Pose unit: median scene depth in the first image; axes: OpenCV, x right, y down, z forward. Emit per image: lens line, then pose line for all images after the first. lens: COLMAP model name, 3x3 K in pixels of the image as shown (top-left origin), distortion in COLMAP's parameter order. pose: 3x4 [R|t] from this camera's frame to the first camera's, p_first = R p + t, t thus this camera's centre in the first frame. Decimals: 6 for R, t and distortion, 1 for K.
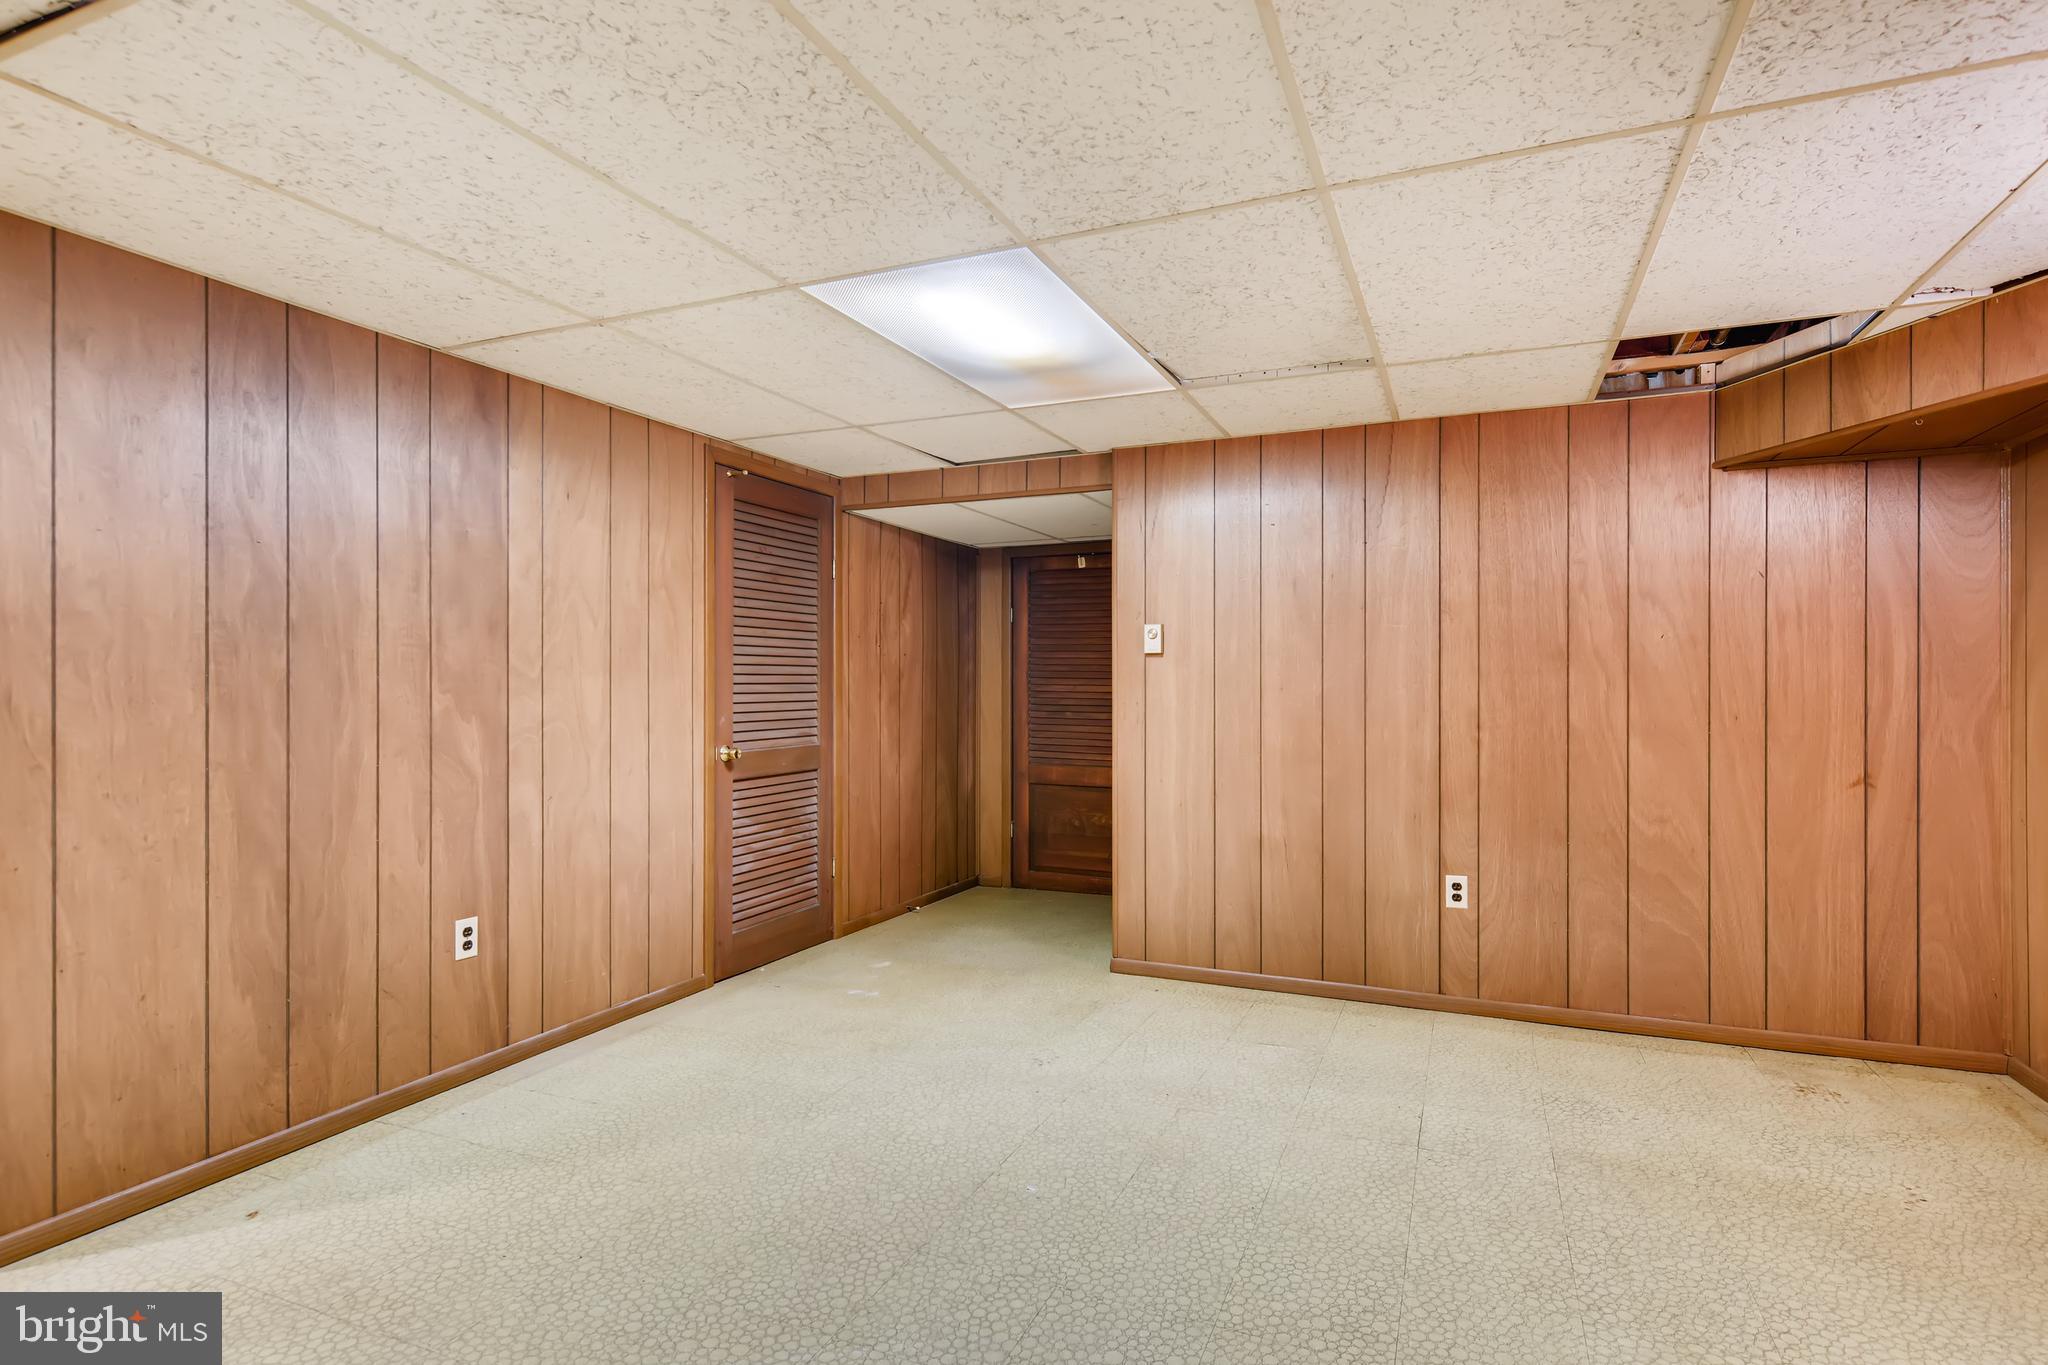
lens RADIAL K [[1053.0, 0, 1030.4], [0, 1053.0, 684.8], [0, 0, 1]] dist [-0.003171, 0.001243]
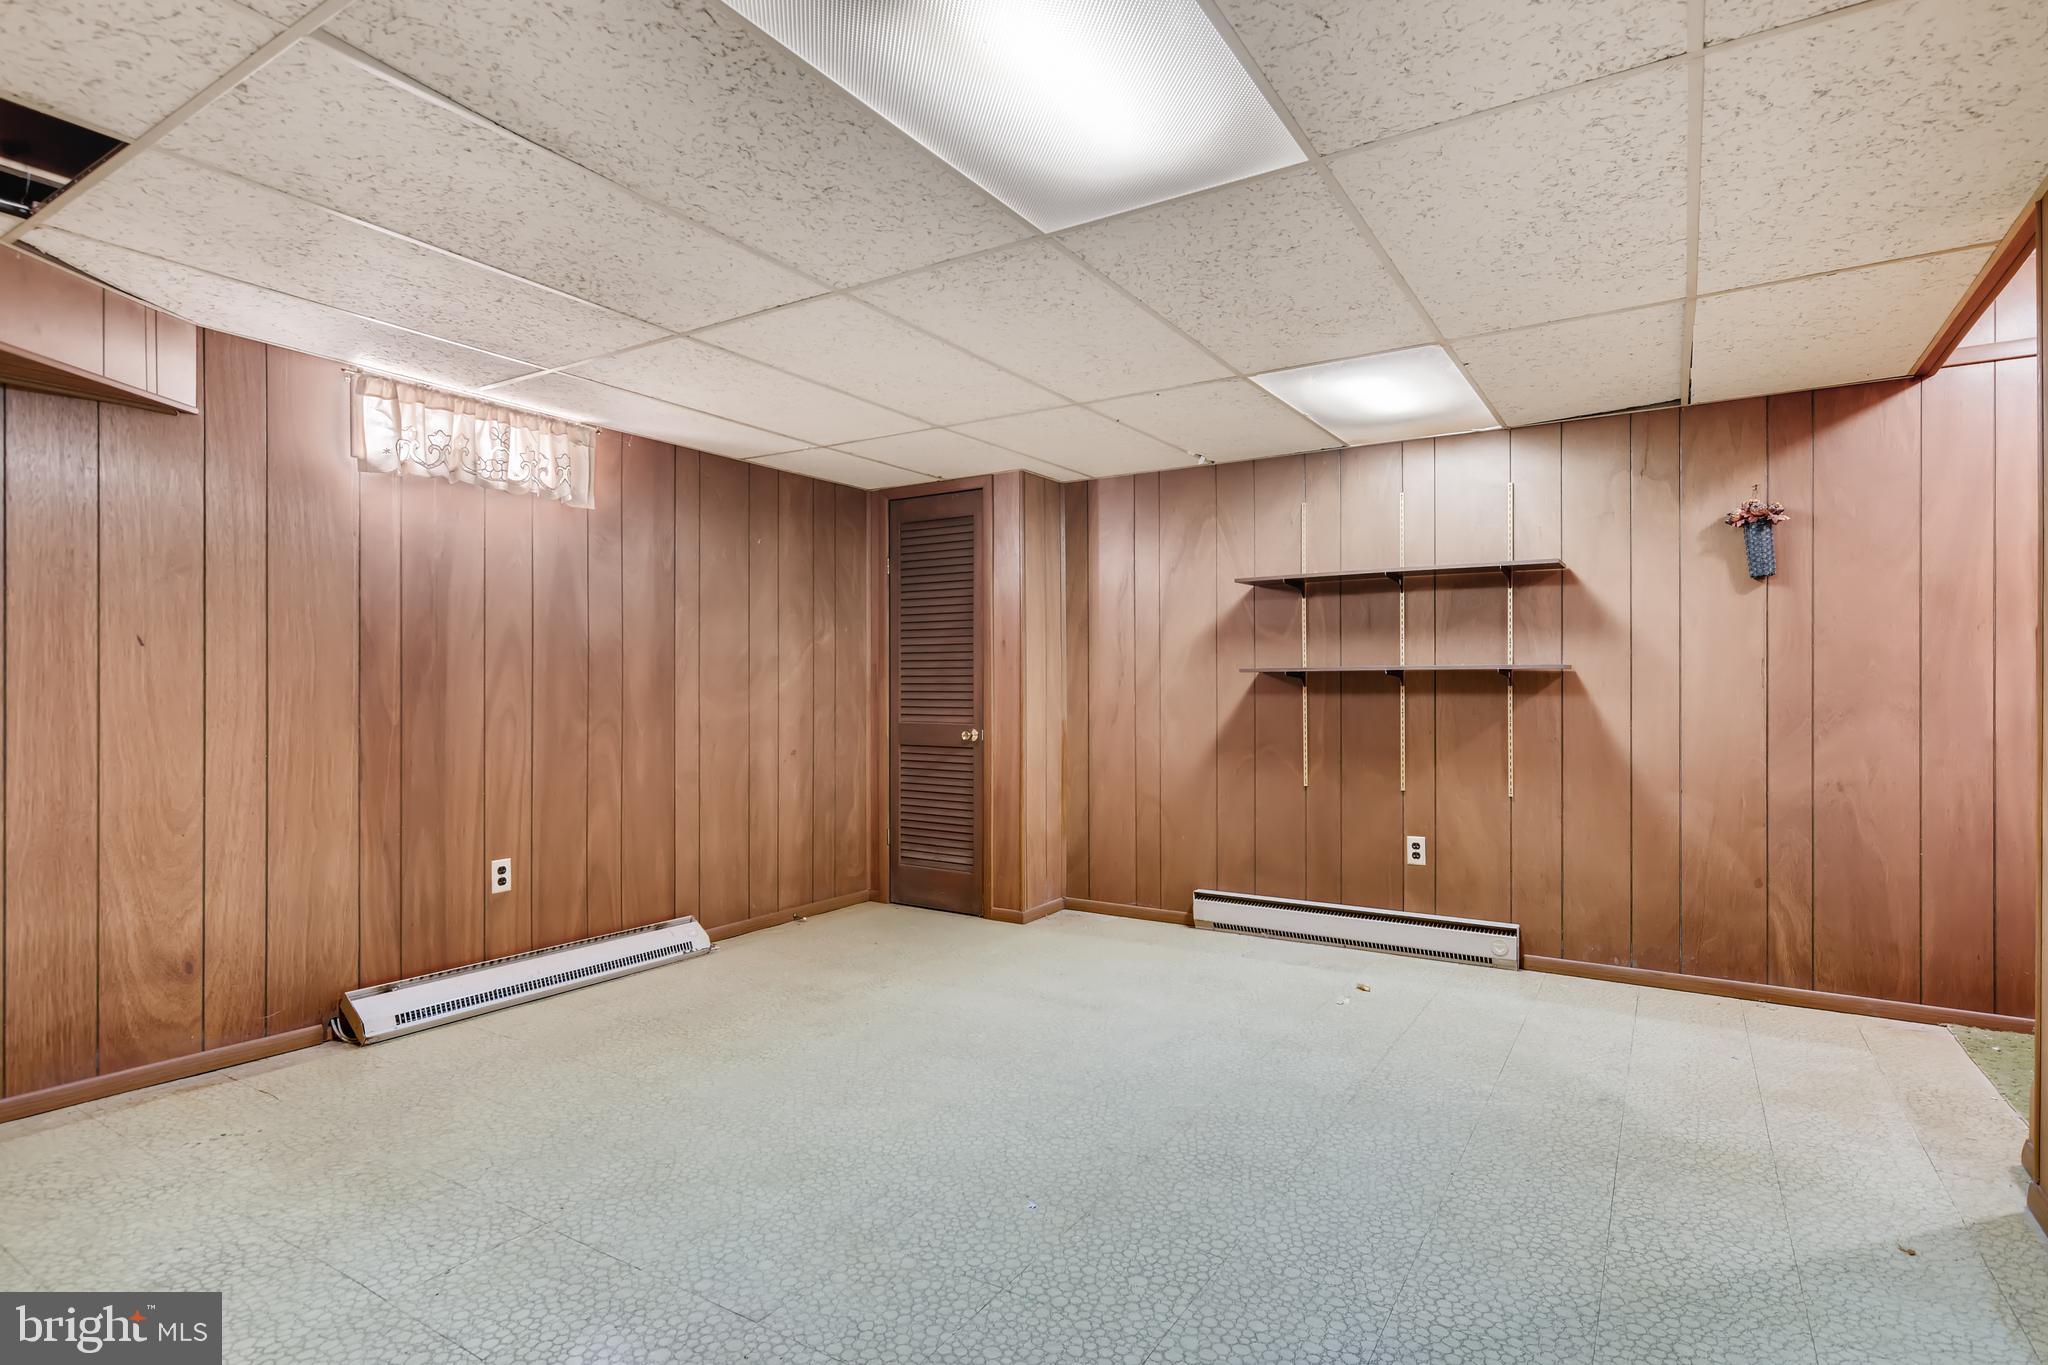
lens RADIAL K [[1053.0, 0, 1026.2], [0, 1053.0, 689.8], [0, 0, 1]] dist [-0.003171, 0.001243]
pose [[-0.987981, 0.000036, 0.154574, -0.144538], [-0.000461, 0.999995, -0.003180, 0.034417], [-0.154573, -0.003213, -0.987976, 2.023392]]
